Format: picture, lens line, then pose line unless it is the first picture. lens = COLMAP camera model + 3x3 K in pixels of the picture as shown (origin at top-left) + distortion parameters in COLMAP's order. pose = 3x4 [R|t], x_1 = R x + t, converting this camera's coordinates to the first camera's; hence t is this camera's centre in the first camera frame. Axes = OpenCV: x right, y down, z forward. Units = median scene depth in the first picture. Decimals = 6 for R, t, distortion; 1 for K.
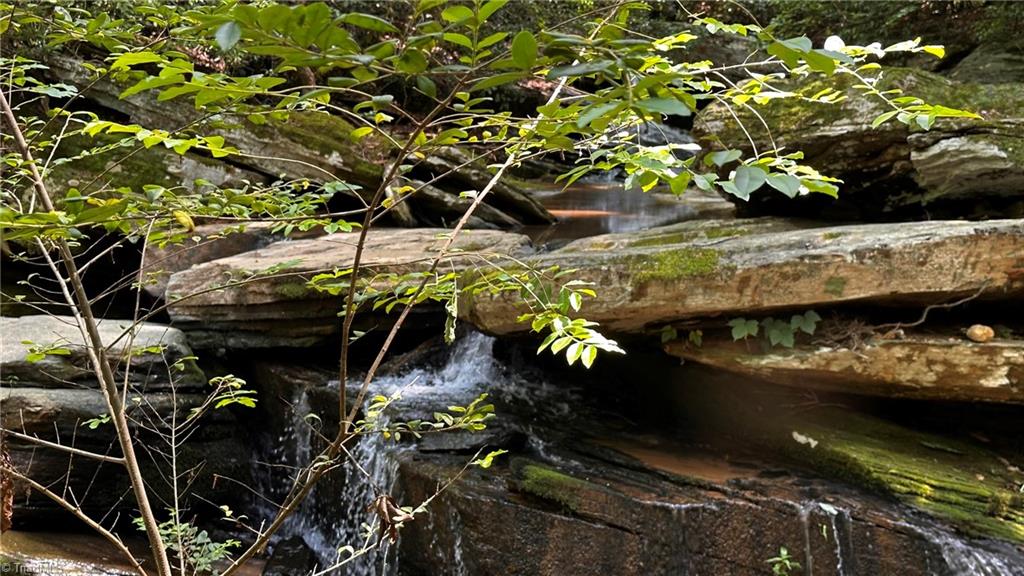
lens RADIAL K [[1437.9, 0, 506.8], [0, 1437.9, 280.5], [0, 0, 1]] dist [0.136994, 0.000000]
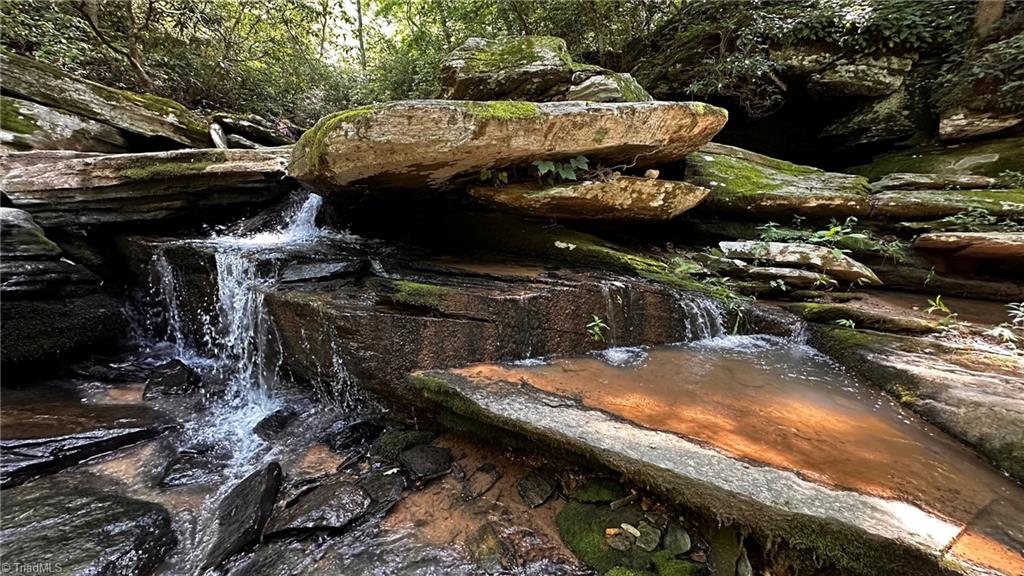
lens RADIAL K [[407.9, 0, 513.6], [0, 407.9, 288.7], [0, 0, 1]] dist [-0.003912, 0.000695]
pose [[0.855648, -0.120377, 0.503364, -0.074477], [0.047428, 0.986721, 0.155348, 0.087790], [-0.515380, -0.109050, 0.849995, 0.670873]]
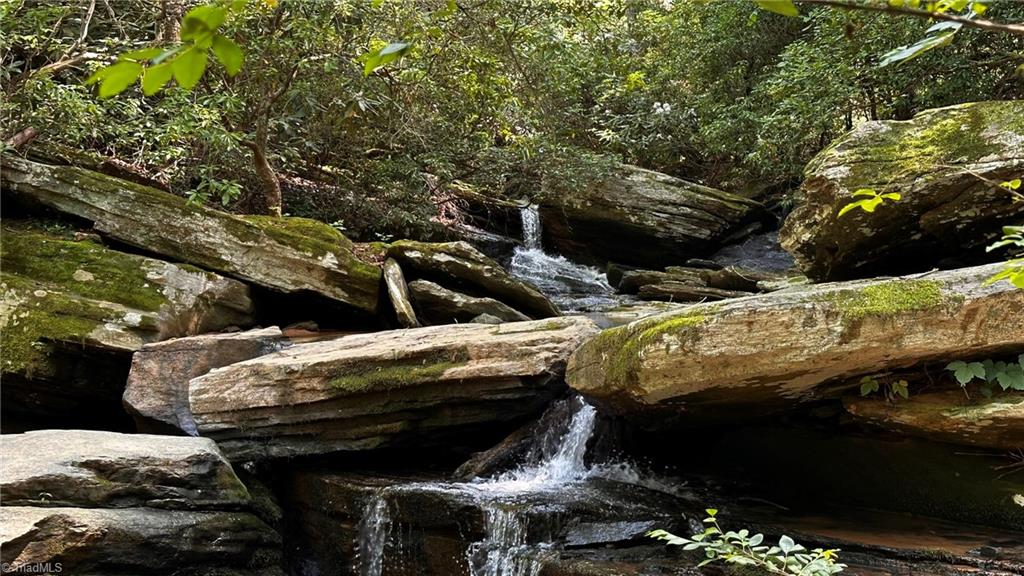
lens RADIAL K [[1437.9, 0, 501.7], [0, 1437.9, 268.1], [0, 0, 1]] dist [0.136994, 0.000000]
pose [[0.990648, -0.034028, 0.132132, -0.224465], [0.050984, 0.990573, -0.127148, 0.068781], [-0.126560, 0.132696, 0.983043, 0.173814]]
